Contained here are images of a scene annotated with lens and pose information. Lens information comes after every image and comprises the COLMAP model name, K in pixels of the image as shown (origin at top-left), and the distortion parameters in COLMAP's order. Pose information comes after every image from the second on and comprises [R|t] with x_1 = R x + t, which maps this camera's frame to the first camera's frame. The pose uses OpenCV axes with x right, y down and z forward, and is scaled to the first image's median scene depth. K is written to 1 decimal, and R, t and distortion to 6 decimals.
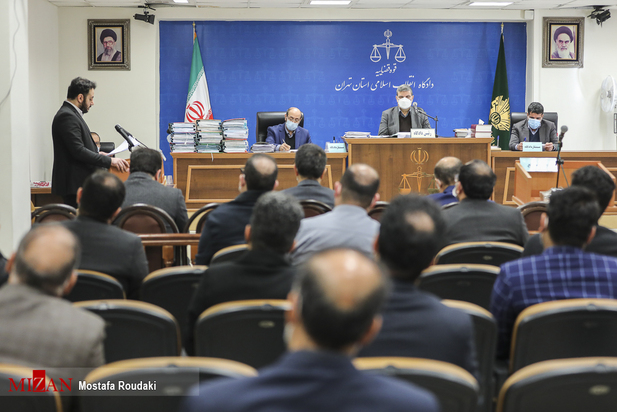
lens RADIAL K [[1237.2, 0, 308.5], [0, 1237.2, 206.0], [0, 0, 1]] dist [0.011828, 0.419782]
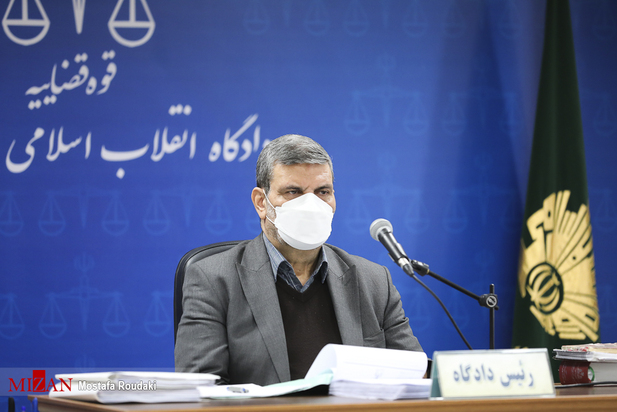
lens RADIAL K [[3131.9, 0, 308.5], [0, 3131.9, 206.0], [0, 0, 1]] dist [-0.114452, -0.161602]
pose [[0.951146, -0.005745, 0.308689, -0.072607], [0.034958, 0.995401, -0.089191, -0.035503], [-0.306757, 0.095625, 0.946972, 0.456477]]
